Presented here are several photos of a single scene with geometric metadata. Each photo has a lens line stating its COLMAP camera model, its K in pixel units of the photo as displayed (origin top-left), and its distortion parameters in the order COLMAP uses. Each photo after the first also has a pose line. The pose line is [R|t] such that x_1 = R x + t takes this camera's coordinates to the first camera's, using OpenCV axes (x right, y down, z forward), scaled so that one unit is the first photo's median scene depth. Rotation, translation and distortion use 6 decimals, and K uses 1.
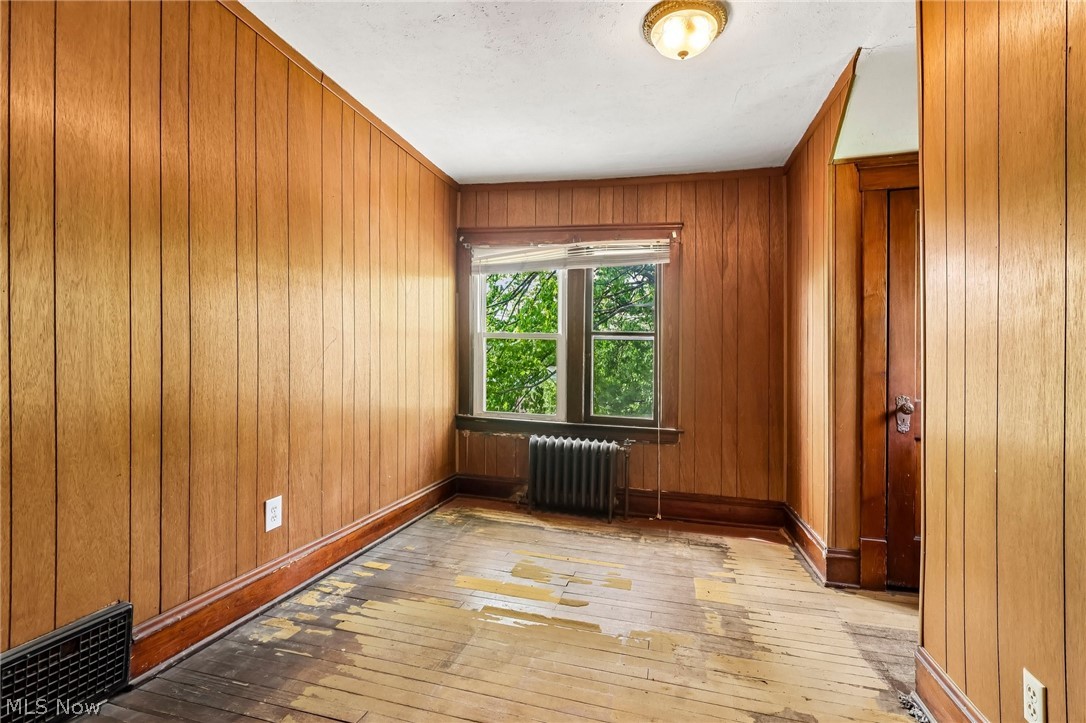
lens RADIAL K [[502.2, 0, 540.3], [0, 502.2, 358.2], [0, 0, 1]] dist [-0.001576, 0.000380]
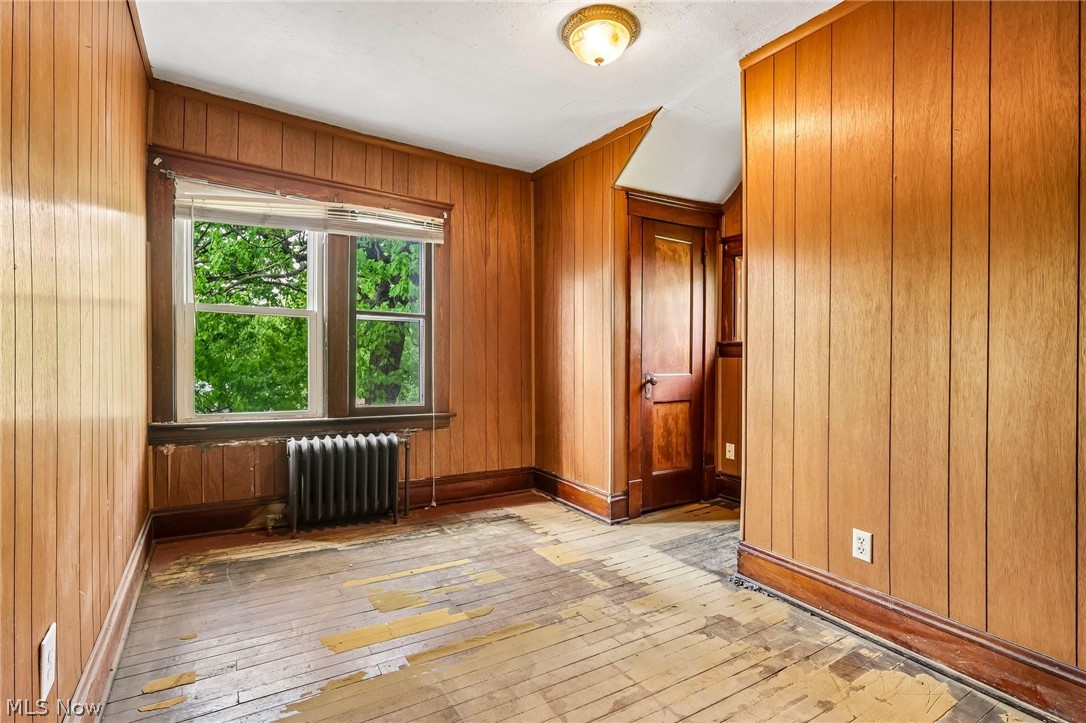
lens RADIAL K [[500.7, 0, 537.7], [0, 500.7, 351.4], [0, 0, 1]] dist [-0.006720, 0.000458]
pose [[0.694250, -0.010402, 0.719659, -0.328244], [-0.011055, 0.999623, 0.025114, -0.007685], [-0.719649, -0.025391, 0.693874, 0.193916]]
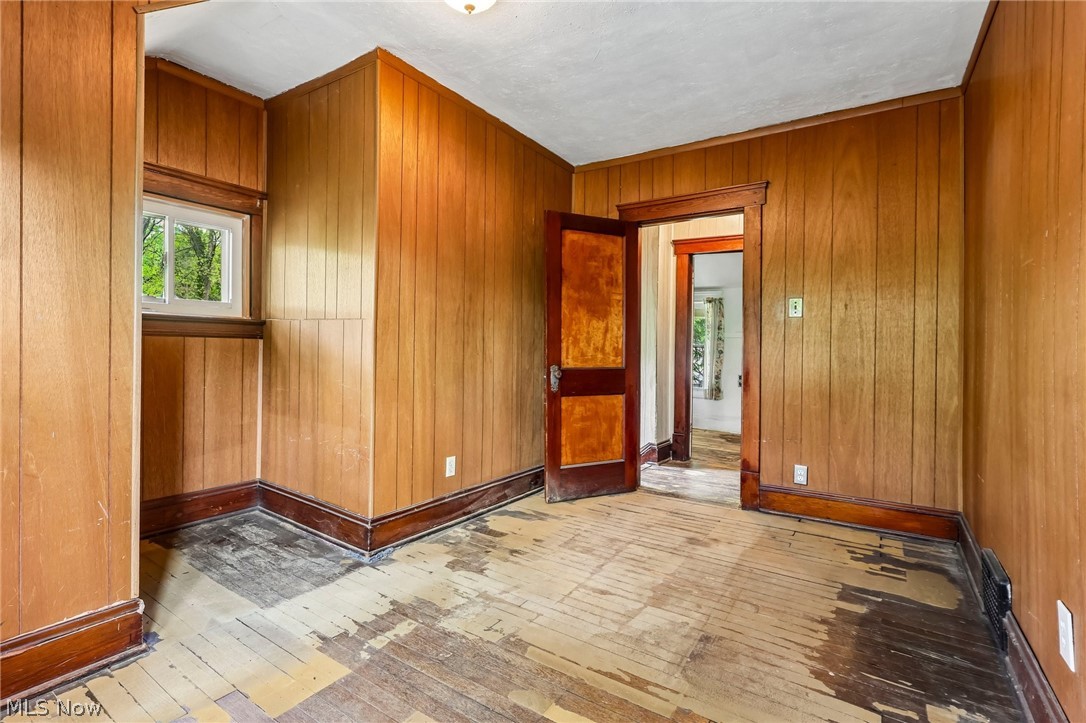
lens RADIAL K [[517.4, 0, 515.7], [0, 517.4, 341.7], [0, 0, 1]] dist [-0.010395, -0.000206]
pose [[-0.929234, -0.041493, 0.367156, -0.092561], [-0.048546, 0.998771, -0.009992, 0.014095], [-0.366290, -0.027109, -0.930106, 1.057563]]
